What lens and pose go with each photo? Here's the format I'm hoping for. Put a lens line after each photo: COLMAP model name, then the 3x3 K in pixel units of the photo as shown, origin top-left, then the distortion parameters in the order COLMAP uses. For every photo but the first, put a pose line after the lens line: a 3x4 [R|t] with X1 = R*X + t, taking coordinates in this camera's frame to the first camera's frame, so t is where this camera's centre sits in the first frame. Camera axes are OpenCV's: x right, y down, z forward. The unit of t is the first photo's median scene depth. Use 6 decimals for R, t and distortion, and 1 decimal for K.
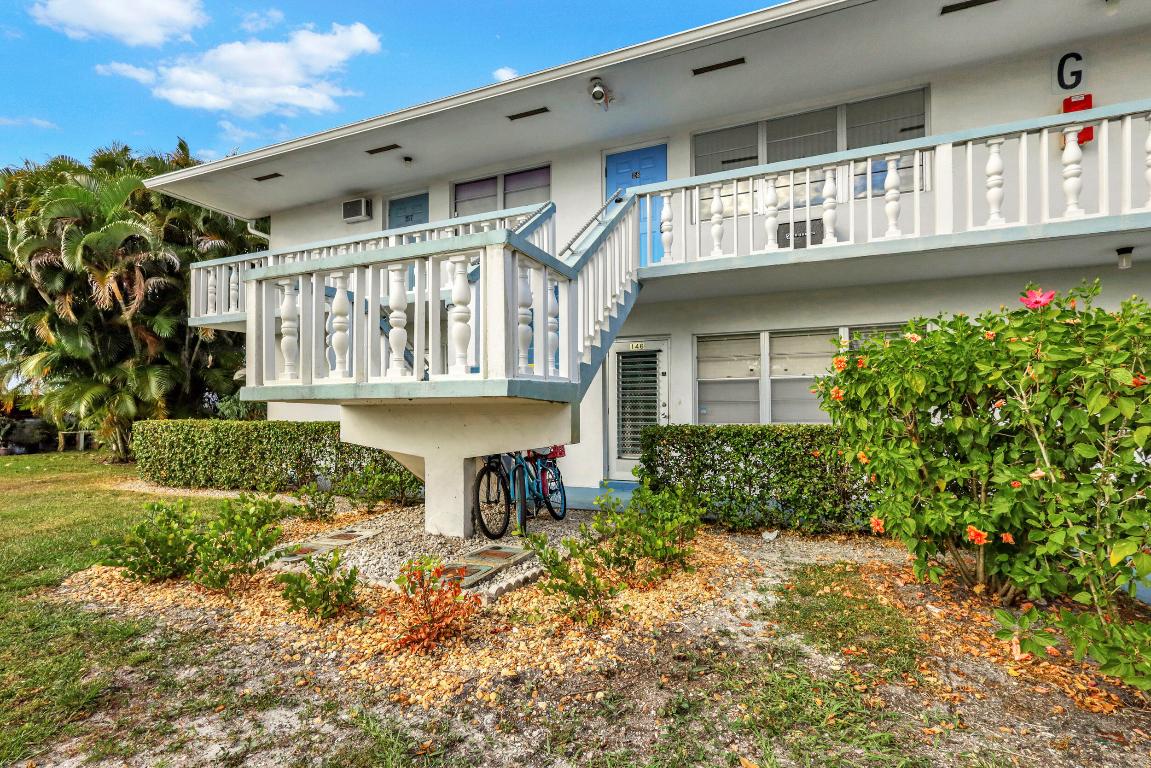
lens RADIAL K [[543.2, 0, 562.1], [0, 543.2, 399.6], [0, 0, 1]] dist [-0.001581, 0.000889]
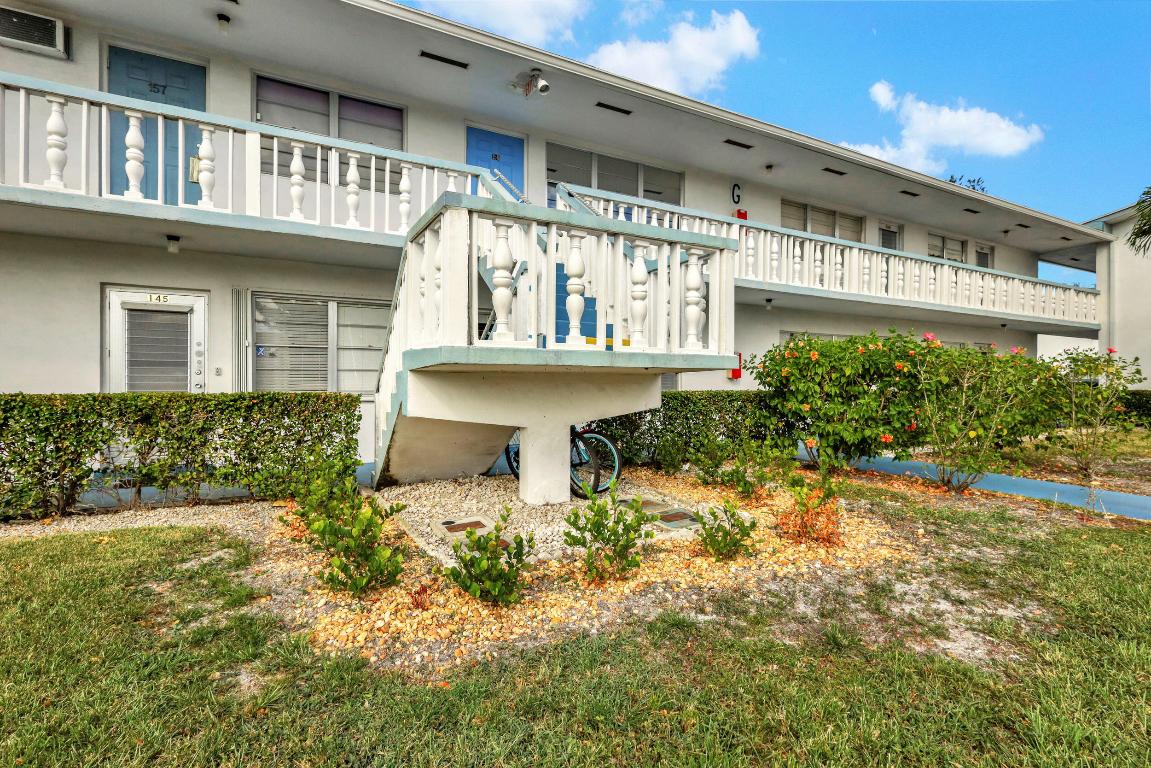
lens RADIAL K [[543.2, 0, 572.8], [0, 543.2, 381.9], [0, 0, 1]] dist [-0.001581, 0.000889]
pose [[0.617965, 0.005435, 0.786187, -0.714108], [-0.022807, 0.999679, 0.011016, 0.010337], [-0.785875, -0.024738, 0.617891, 0.260313]]
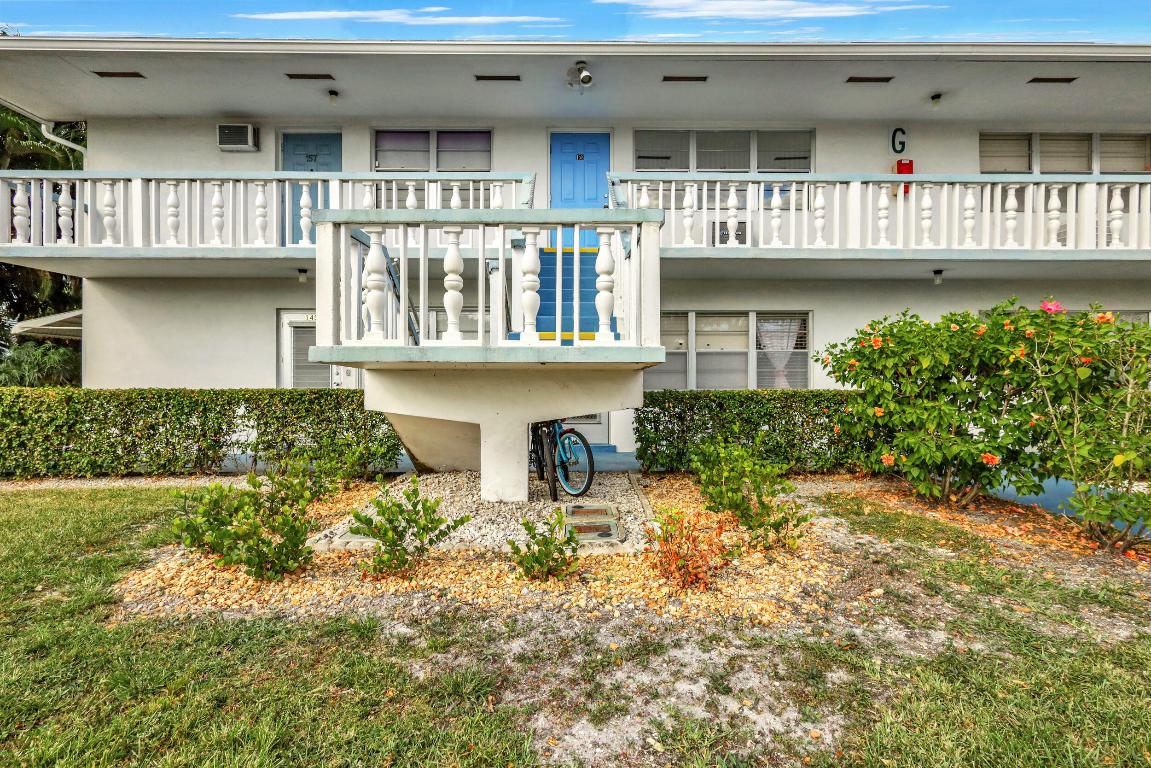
lens RADIAL K [[543.2, 0, 565.3], [0, 543.2, 378.4], [0, 0, 1]] dist [-0.001581, 0.000889]
pose [[0.914707, 0.006275, 0.404069, -0.378520], [-0.012627, 0.999835, 0.013058, 0.007651], [-0.403920, -0.017047, 0.914635, 0.037858]]
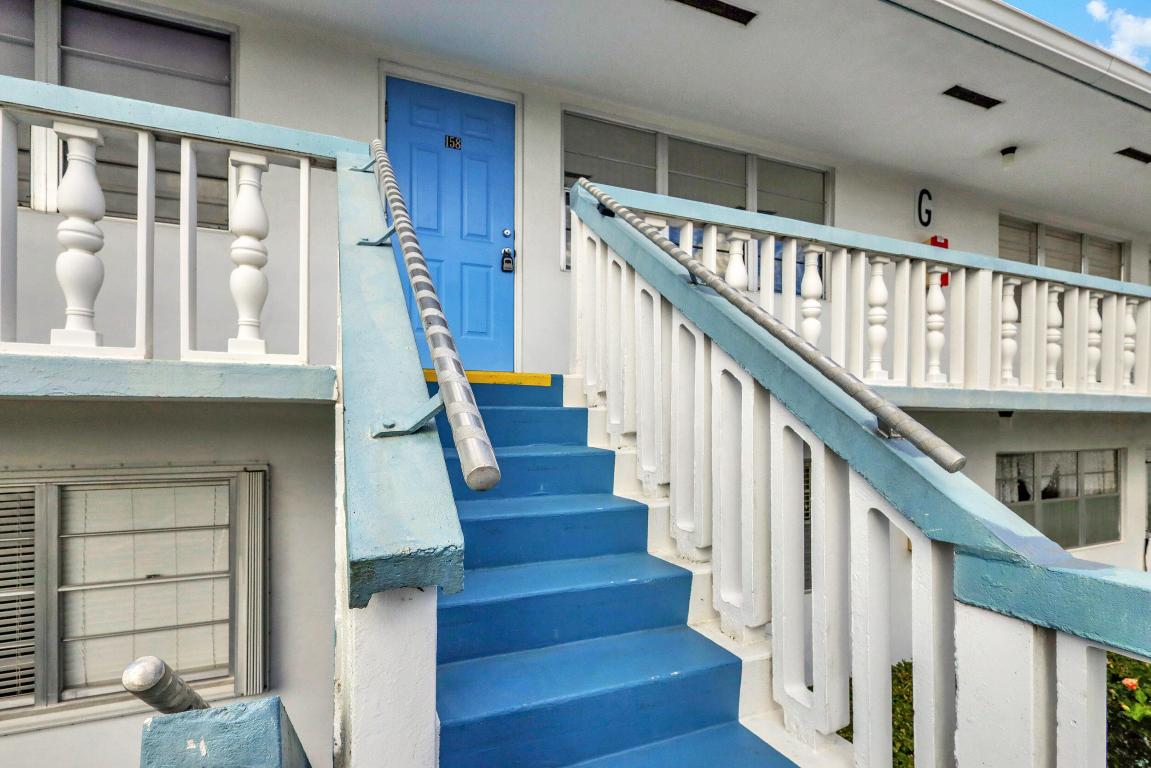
lens RADIAL K [[543.2, 0, 586.6], [0, 543.2, 413.6], [0, 0, 1]] dist [-0.001581, 0.000889]
pose [[0.688501, 0.008962, 0.725180, -0.167492], [-0.018745, 0.999809, 0.005441, -0.200205], [-0.724993, -0.017340, 0.688538, 0.667947]]
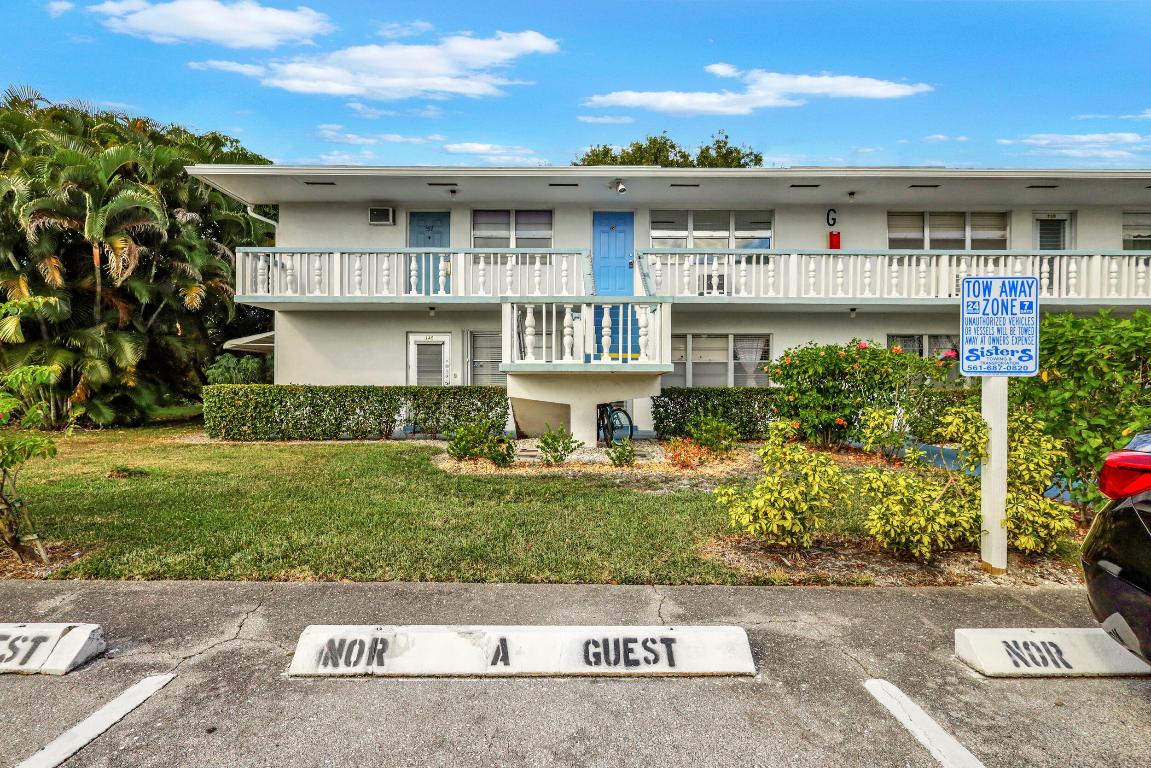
lens RADIAL K [[543.2, 0, 559.7], [0, 543.2, 381.2], [0, 0, 1]] dist [-0.001581, 0.000889]
pose [[0.919679, 0.007440, 0.392600, -0.730556], [-0.014744, 0.999770, 0.015593, 0.002613], [-0.392394, -0.020129, 0.919577, -0.452850]]
